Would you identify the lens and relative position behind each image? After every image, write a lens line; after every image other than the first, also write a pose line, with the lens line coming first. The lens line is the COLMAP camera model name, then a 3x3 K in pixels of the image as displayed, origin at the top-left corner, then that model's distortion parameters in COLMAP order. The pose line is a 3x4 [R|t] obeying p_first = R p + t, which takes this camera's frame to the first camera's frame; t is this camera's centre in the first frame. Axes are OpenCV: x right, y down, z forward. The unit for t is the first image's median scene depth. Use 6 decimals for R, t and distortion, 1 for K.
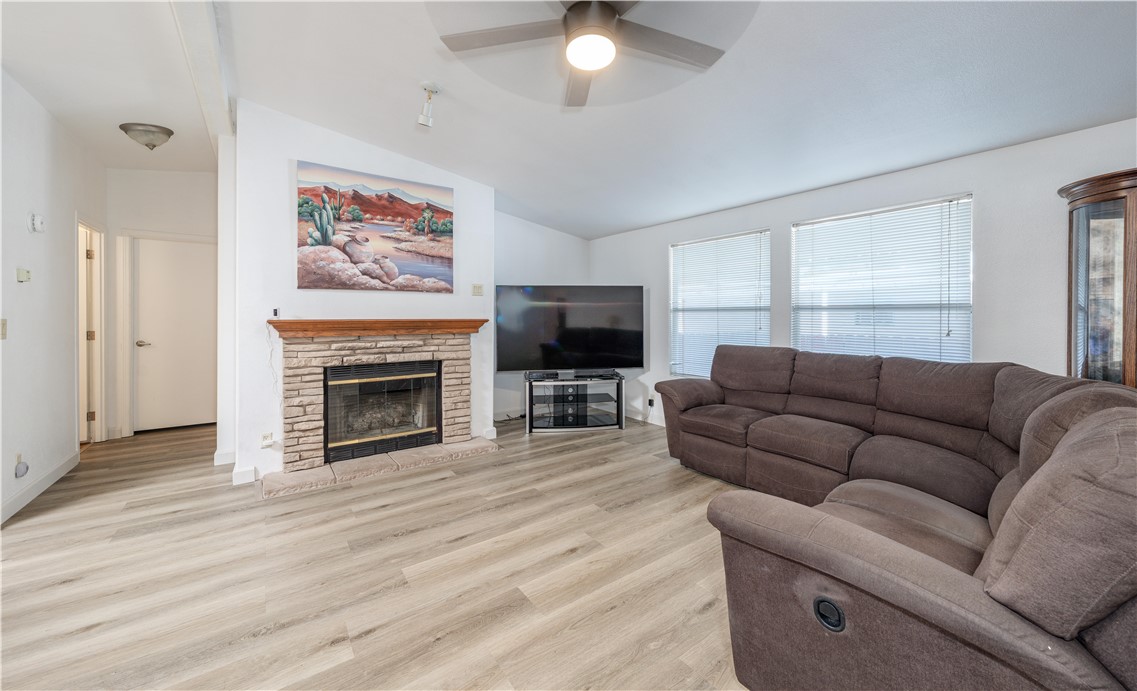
lens RADIAL K [[423.2, 0, 568.7], [0, 423.2, 317.6], [0, 0, 1]] dist [-0.000941, 0.000088]
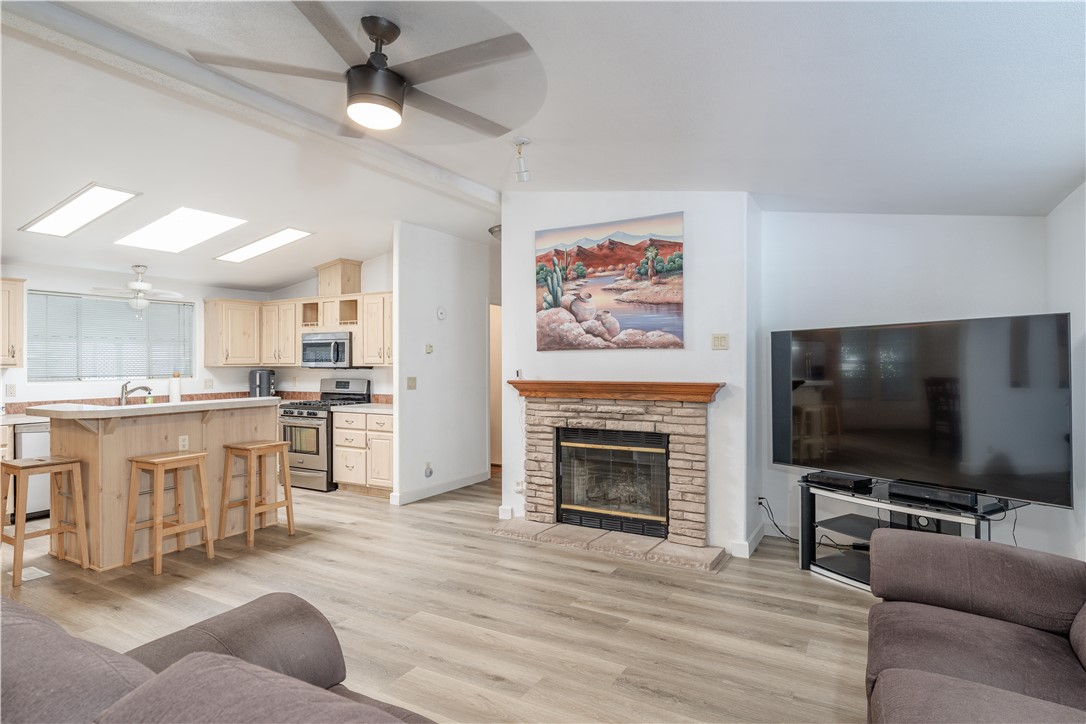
lens RADIAL K [[584.0, 0, 545.8], [0, 584.0, 361.8], [0, 0, 1]] dist [0.002882, -0.000135]
pose [[0.410263, -0.003484, -0.911960, 0.685649], [0.001291, 0.999994, -0.003240, -0.035078], [0.911966, 0.000152, 0.410265, 0.397373]]
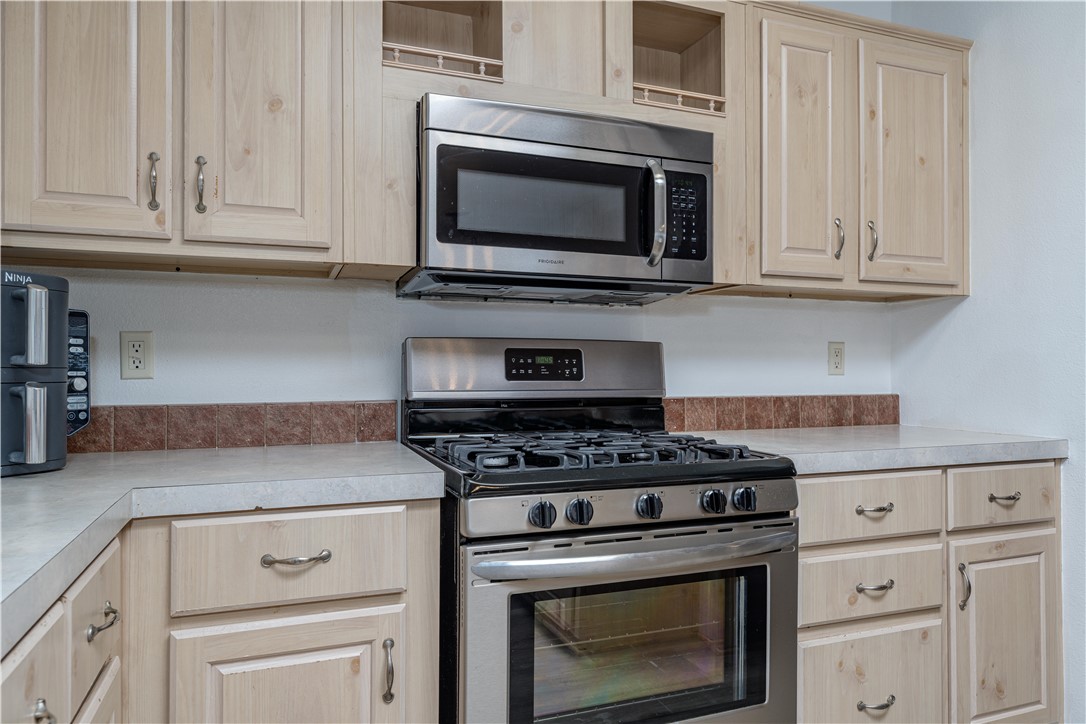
lens RADIAL K [[721.1, 0, 546.6], [0, 721.1, 363.7], [0, 0, 1]] dist [0.004471, 0.000270]
pose [[0.964668, -0.000464, -0.263469, -1.236053], [-0.001478, 0.999973, -0.007172, 0.038845], [0.263466, 0.007309, 0.964641, 0.031658]]
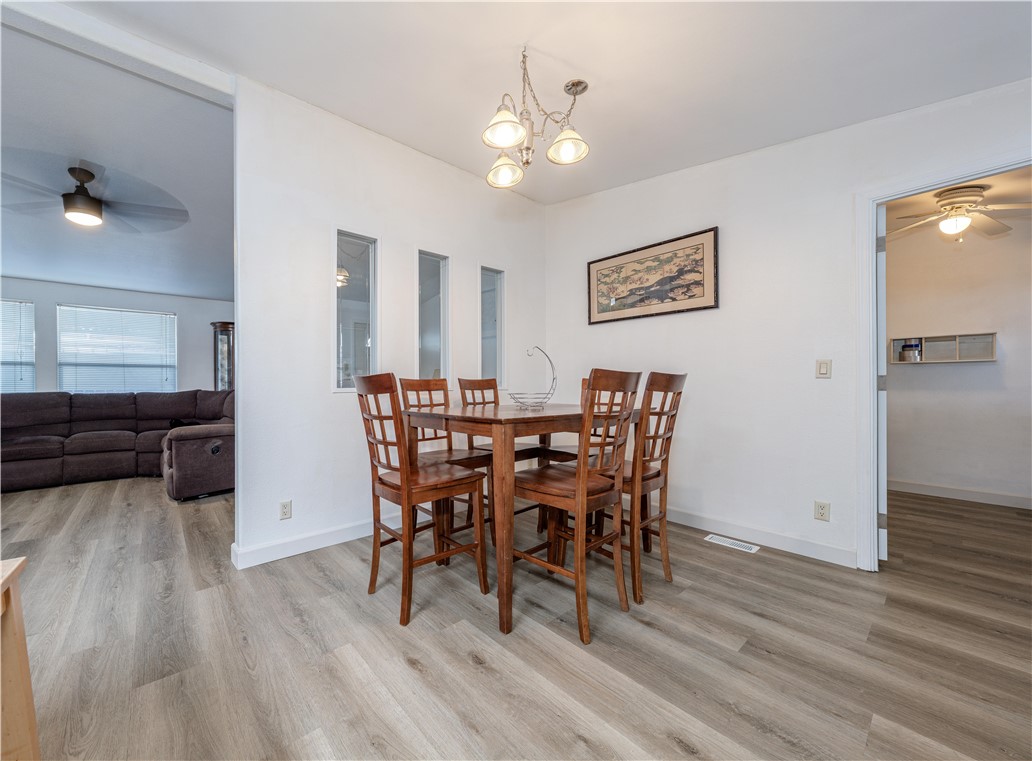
lens RADIAL K [[391.4, 0, 463.9], [0, 391.4, 385.1], [0, 0, 1]] dist [-0.000098, 0.000038]
pose [[-0.046299, -0.005557, 0.998912, -0.852890], [0.008846, 0.999943, 0.005973, 0.052570], [-0.998888, 0.009113, -0.046248, -0.283806]]
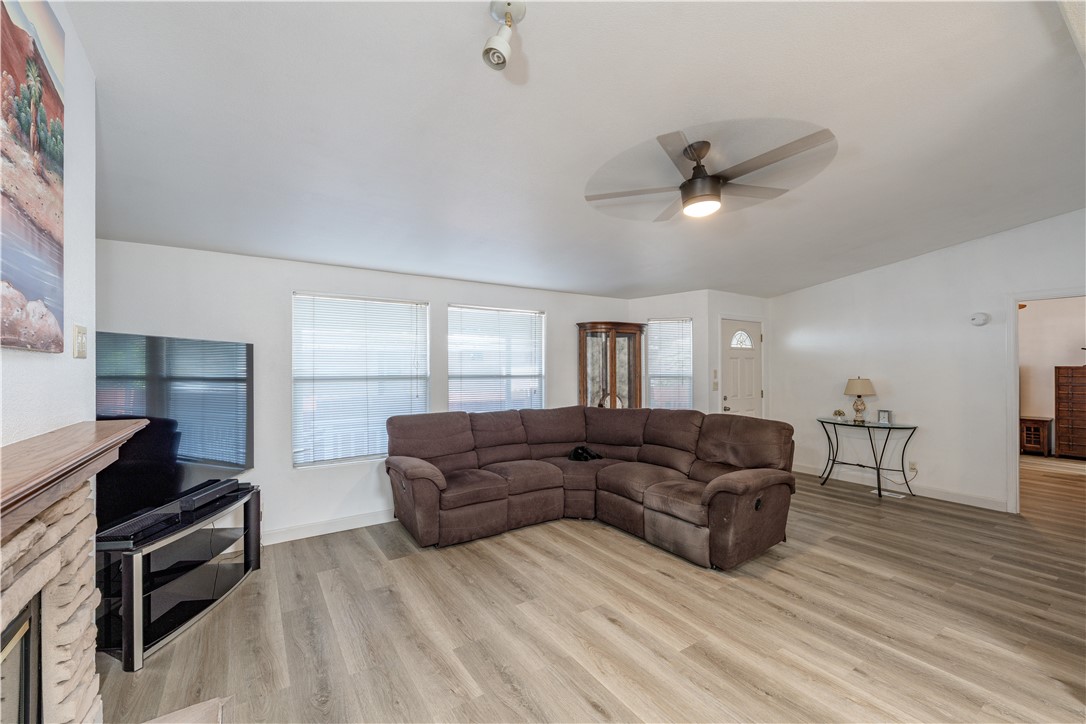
lens RADIAL K [[447.1, 0, 545.3], [0, 447.1, 364.9], [0, 0, 1]] dist [0.002278, 0.000122]
pose [[0.036353, 0.003524, 0.999333, -0.708692], [0.004527, 0.999983, -0.003691, -0.052240], [-0.999329, 0.004658, 0.036337, 0.717868]]
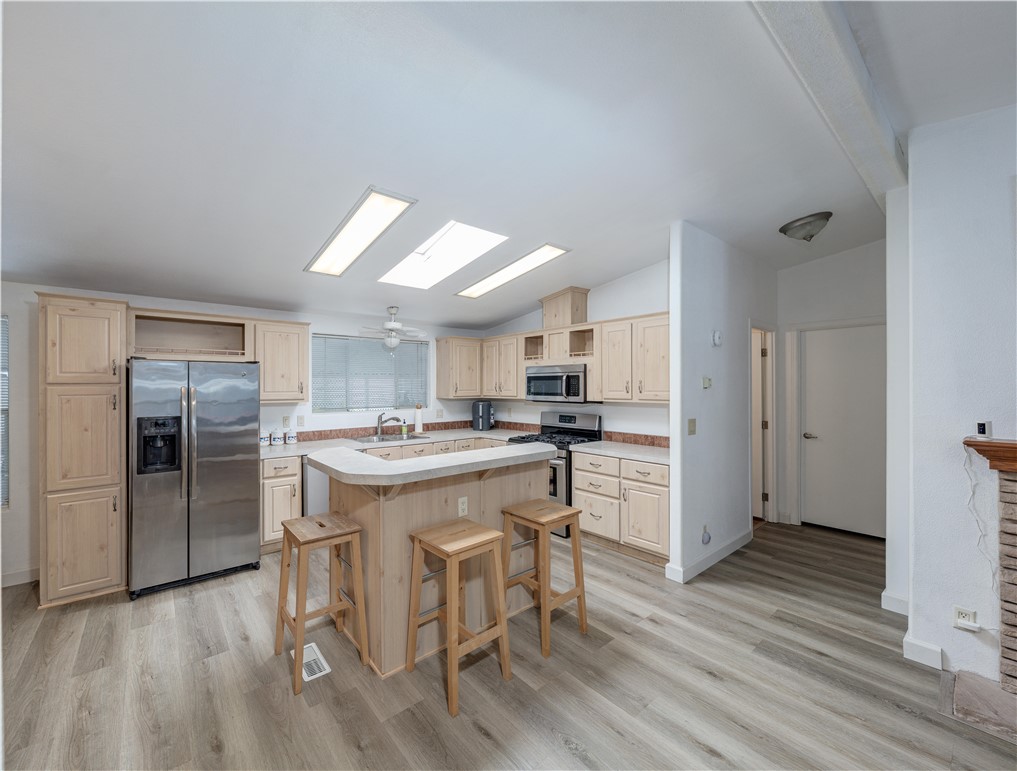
lens RADIAL K [[401.4, 0, 442.1], [0, 401.4, 386.8], [0, 0, 1]] dist [-0.001118, -0.000119]
pose [[0.002638, -0.001268, -0.999996, -0.083796], [0.000713, 0.999999, -0.001266, -0.068762], [0.999996, -0.000710, 0.002639, 0.169418]]
